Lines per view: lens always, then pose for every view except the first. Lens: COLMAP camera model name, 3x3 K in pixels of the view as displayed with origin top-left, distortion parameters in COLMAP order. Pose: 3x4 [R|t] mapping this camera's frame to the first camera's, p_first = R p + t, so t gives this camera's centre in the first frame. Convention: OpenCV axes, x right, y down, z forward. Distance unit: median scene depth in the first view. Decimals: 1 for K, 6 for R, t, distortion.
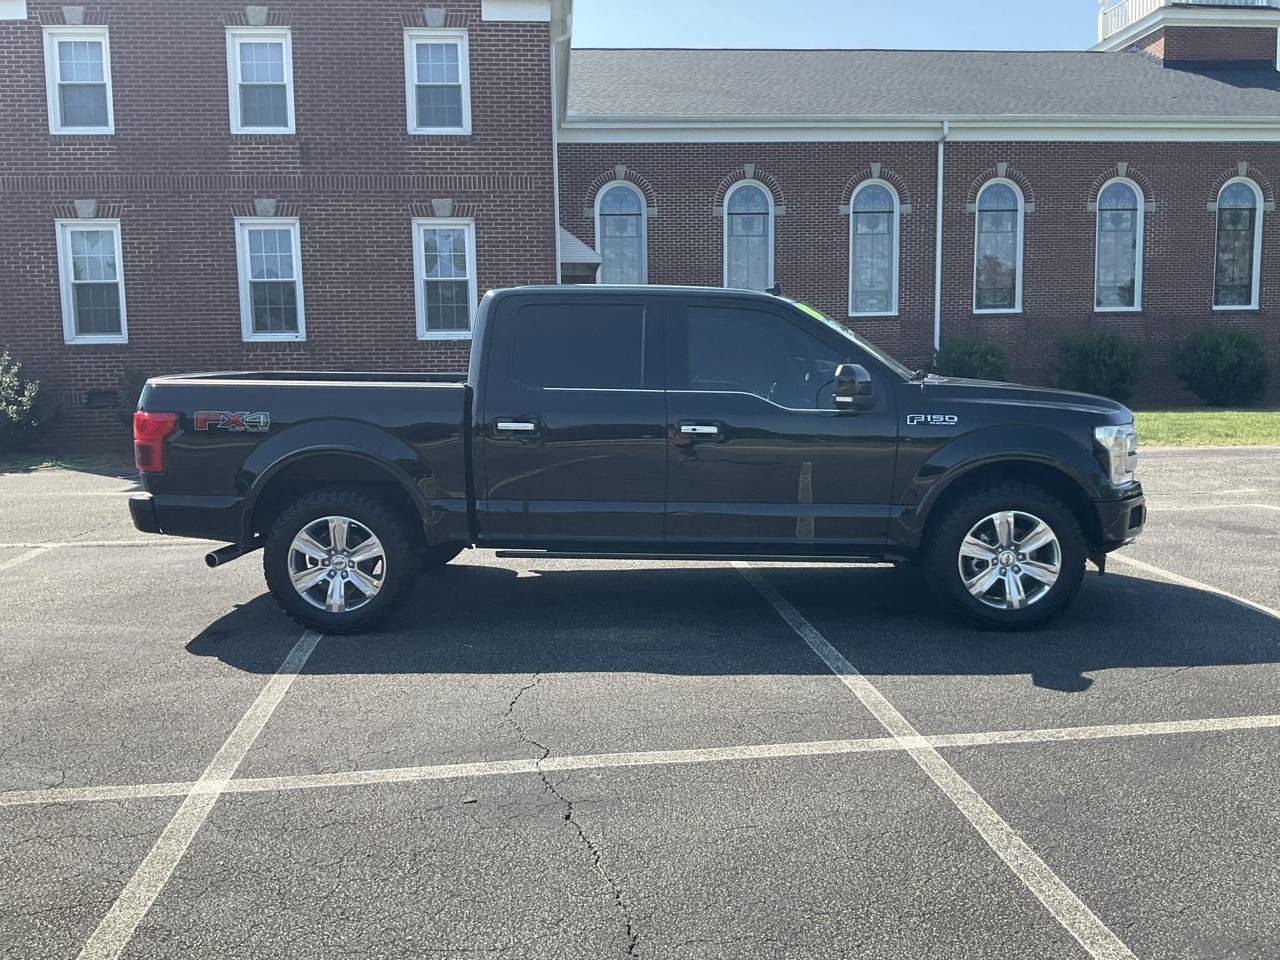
lens RADIAL K [[1054.9, 0, 638.0], [0, 1054.9, 484.0], [0, 0, 1]] dist [0.084785, -0.167097]
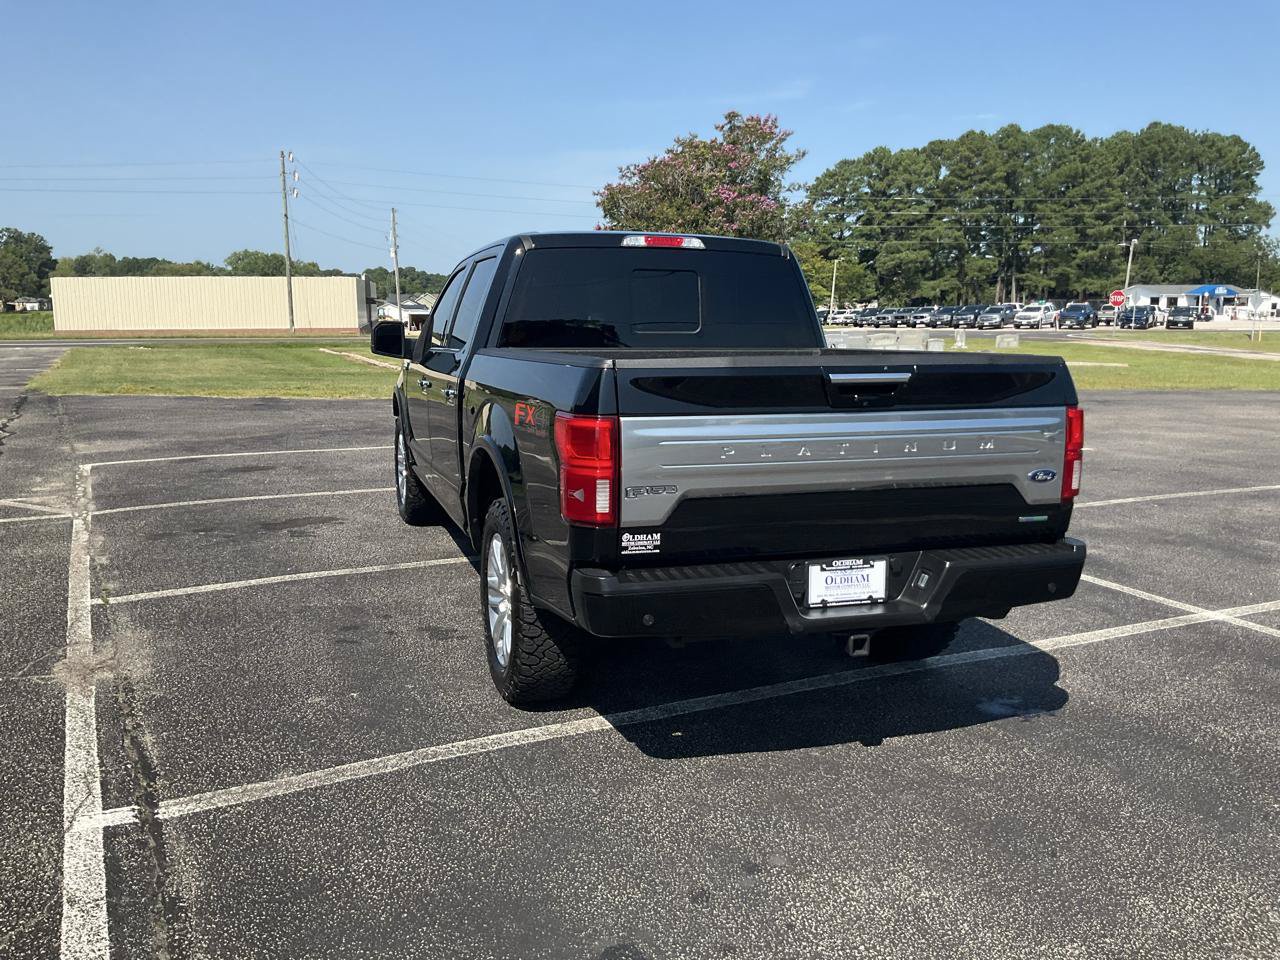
lens RADIAL K [[1054.9, 0, 637.4], [0, 1054.9, 480.8], [0, 0, 1]] dist [0.084785, -0.167097]
pose [[-0.350552, -0.143864, 0.925428, -0.976655], [0.115121, 0.974018, 0.195026, -0.180839], [-0.929441, 0.174903, -0.324882, 1.471126]]
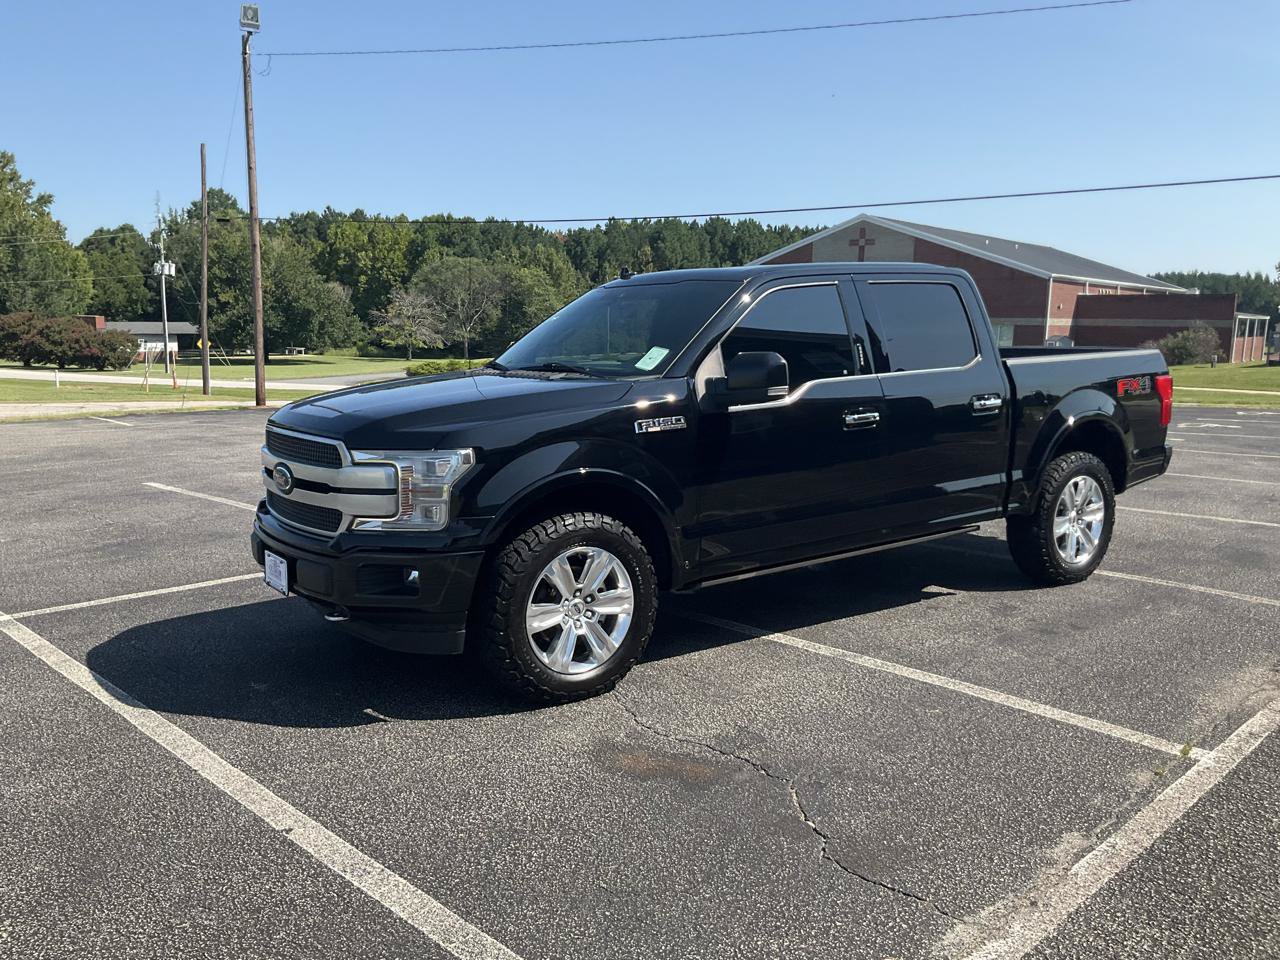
lens RADIAL K [[1054.9, 0, 638.6], [0, 1054.9, 474.1], [0, 0, 1]] dist [0.084785, -0.167097]
pose [[-0.787907, 0.095889, -0.608283, 0.774702], [-0.067264, 0.968490, 0.239797, -0.252246], [0.612110, 0.229853, -0.756630, 1.891108]]
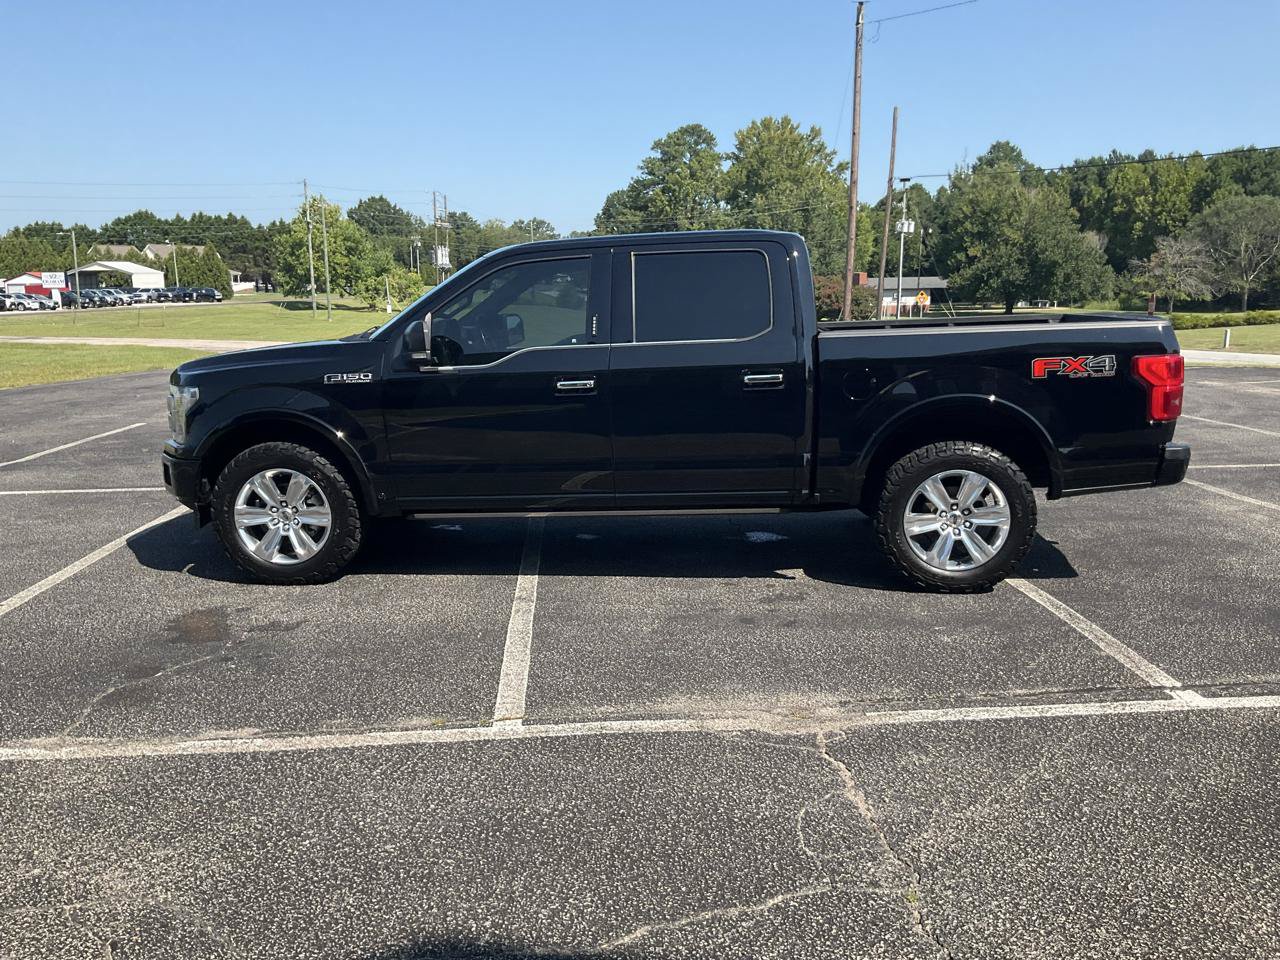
lens RADIAL K [[1054.9, 0, 640.6], [0, 1054.9, 477.3], [0, 0, 1]] dist [0.084785, -0.167097]
pose [[-0.998861, 0.015990, 0.044964, -0.030274], [0.028716, 0.953917, 0.298692, -0.298839], [-0.038116, 0.299643, -0.953290, 2.248290]]
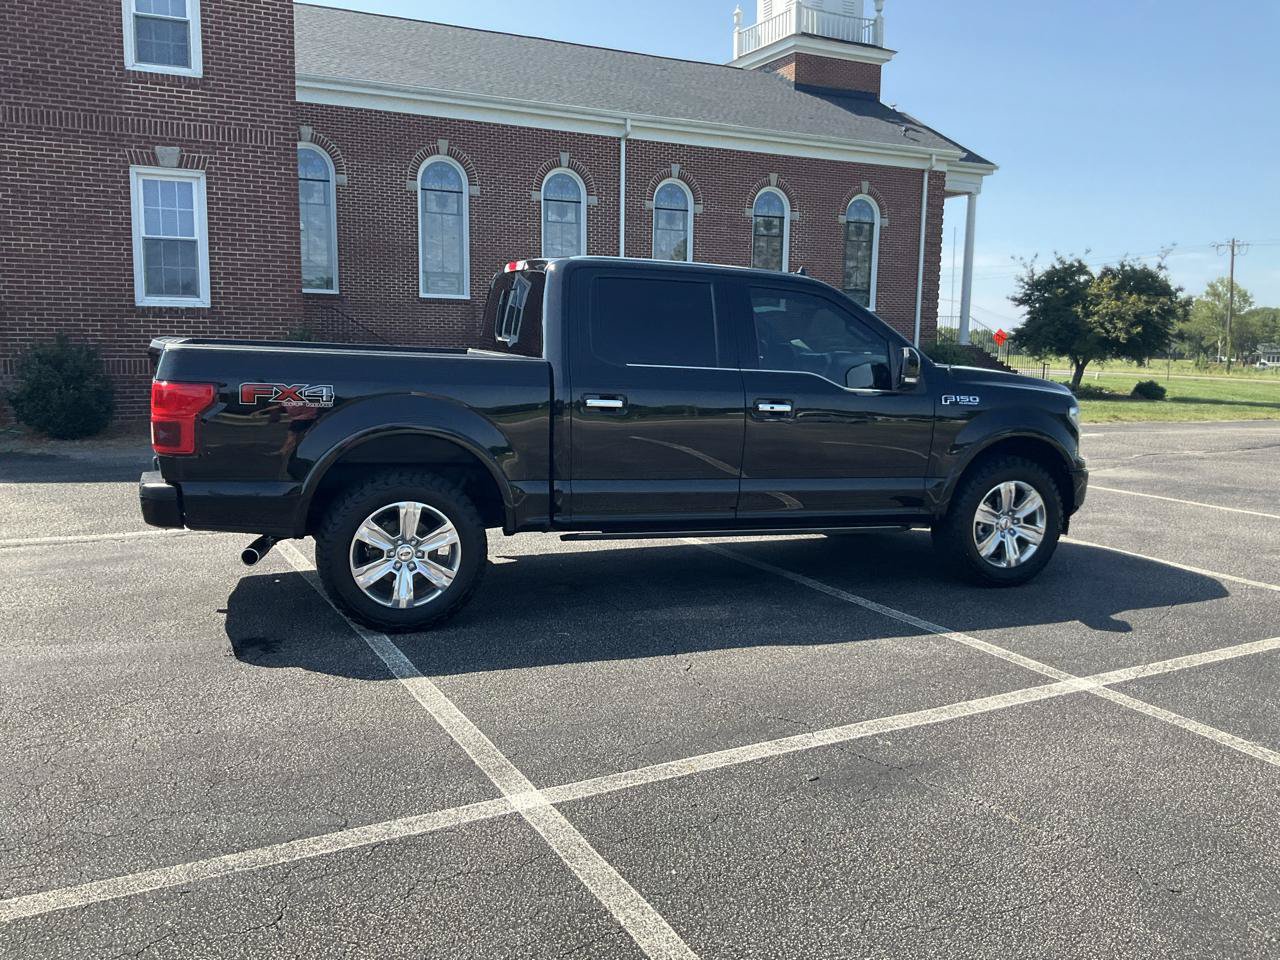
lens RADIAL K [[1054.9, 0, 639.4], [0, 1054.9, 482.7], [0, 0, 1]] dist [0.084785, -0.167097]
pose [[0.926397, -0.019906, 0.376021, -0.438975], [0.014642, 0.999751, 0.016852, 0.001721], [-0.376263, -0.010106, 0.926458, 0.092230]]
